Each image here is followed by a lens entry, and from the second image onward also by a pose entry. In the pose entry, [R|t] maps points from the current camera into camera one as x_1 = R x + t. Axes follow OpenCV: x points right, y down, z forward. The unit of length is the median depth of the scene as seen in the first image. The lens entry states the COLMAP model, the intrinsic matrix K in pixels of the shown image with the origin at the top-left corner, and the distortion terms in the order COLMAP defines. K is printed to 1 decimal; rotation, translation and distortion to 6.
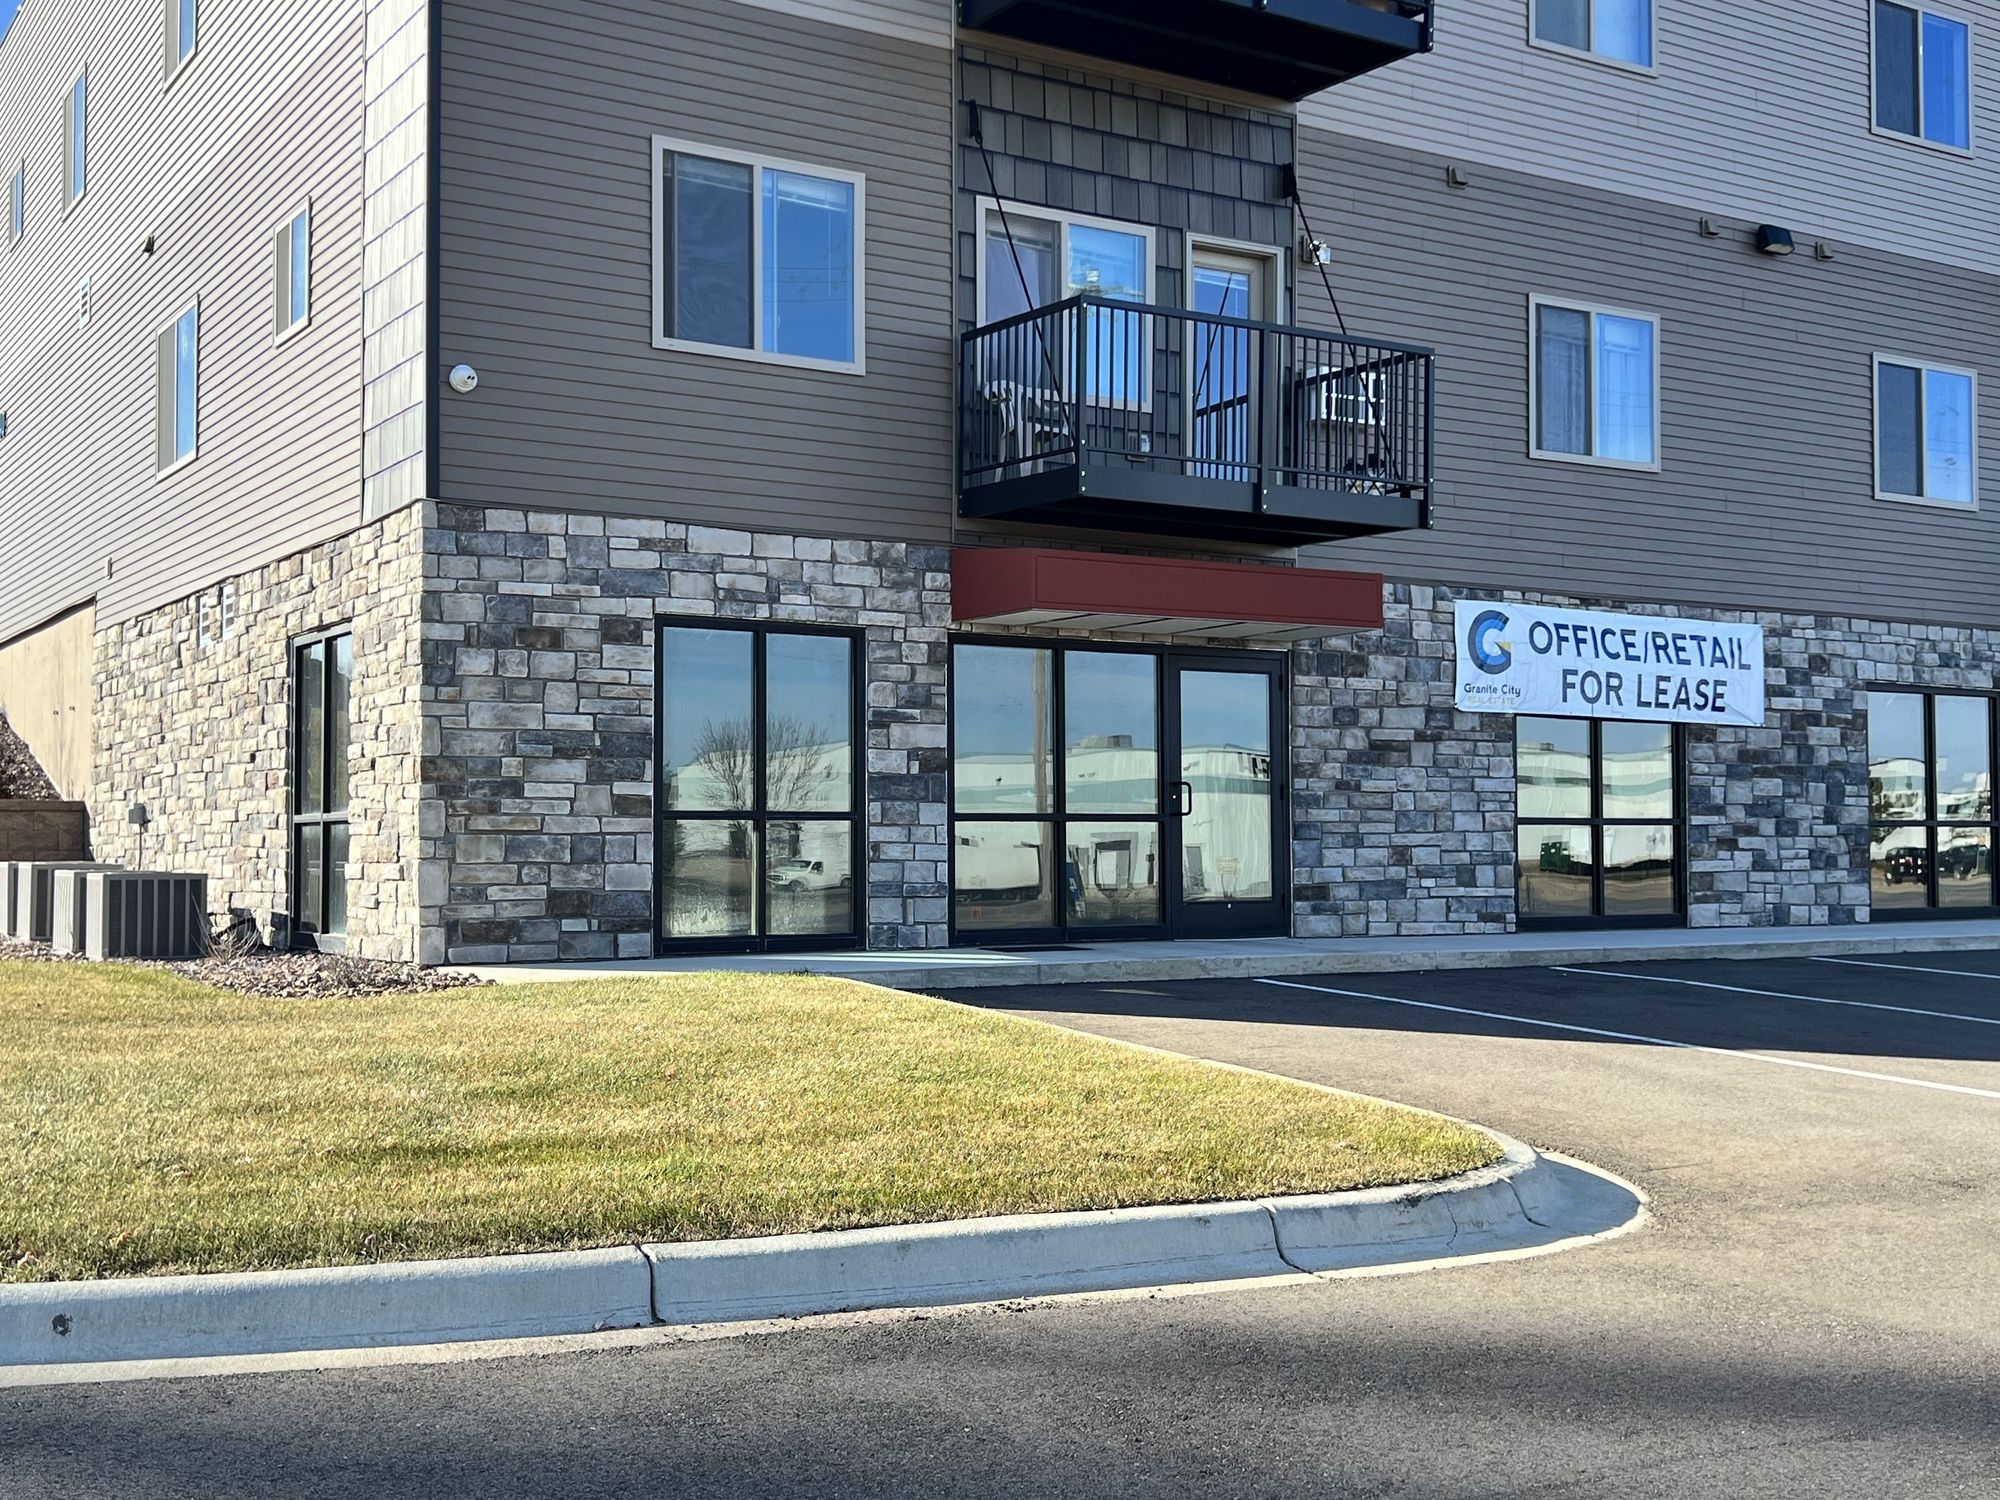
lens RADIAL K [[2329.6, 0, 1006.2], [0, 2329.6, 705.6], [0, 0, 1]] dist [0.081606, 0.000000]
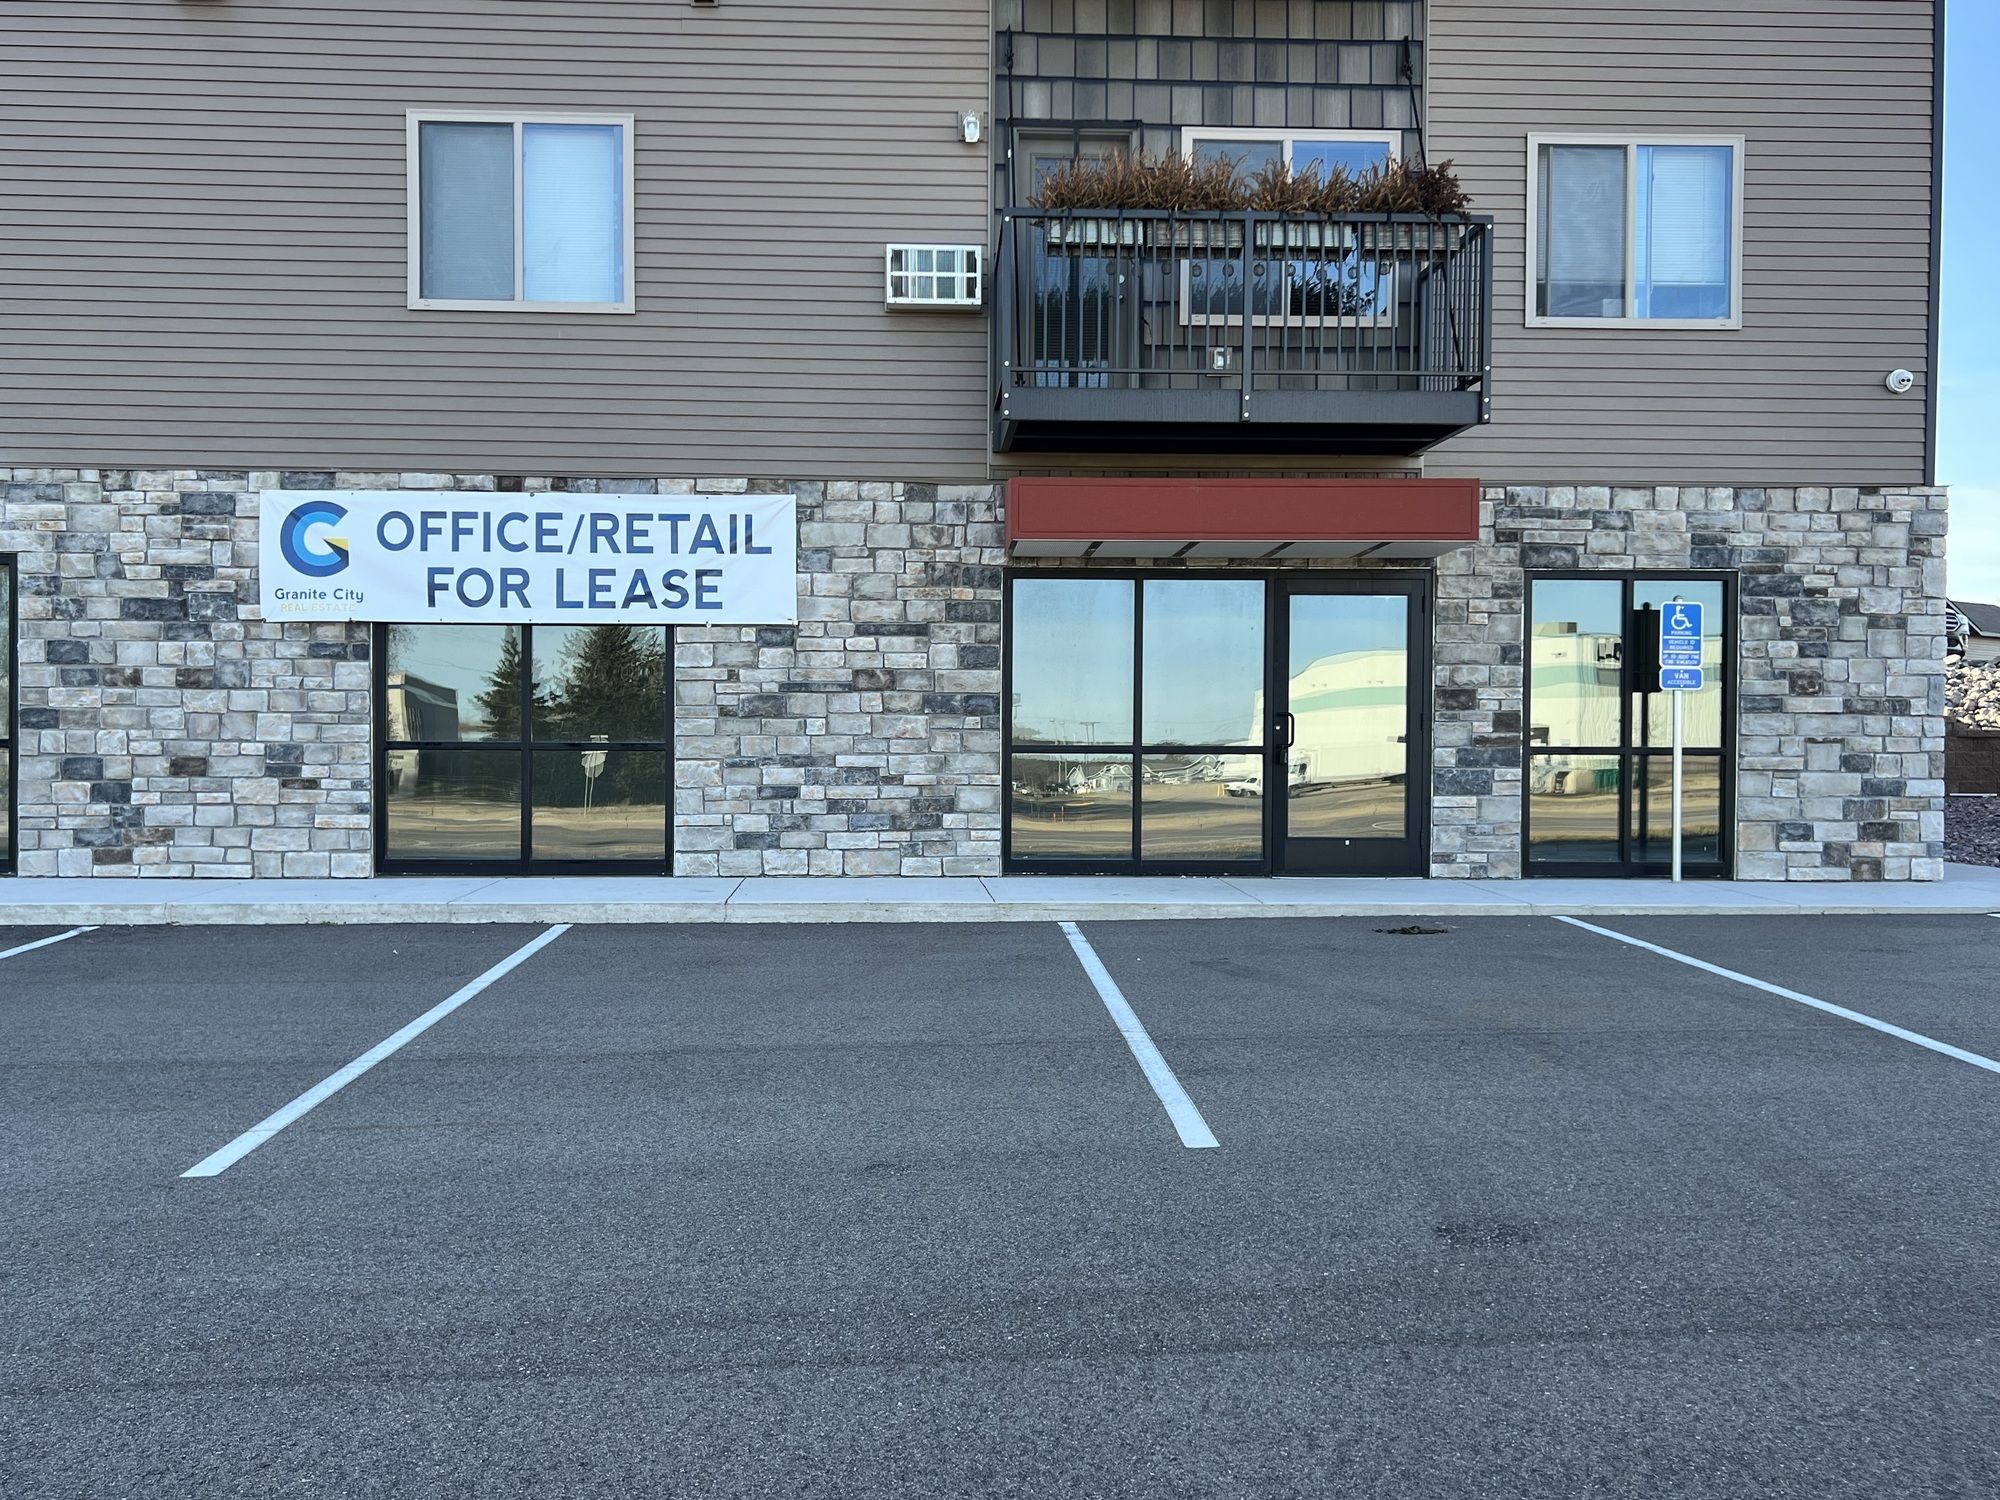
lens RADIAL K [[1986.0, 0, 1000.5], [0, 1986.0, 749.1], [0, 0, 1]] dist [0.039373, 0.000000]
pose [[0.880871, -0.016627, -0.473064, 0.844852], [0.037498, 0.998693, 0.034721, 0.035852], [0.471868, -0.048323, 0.880344, 0.540254]]
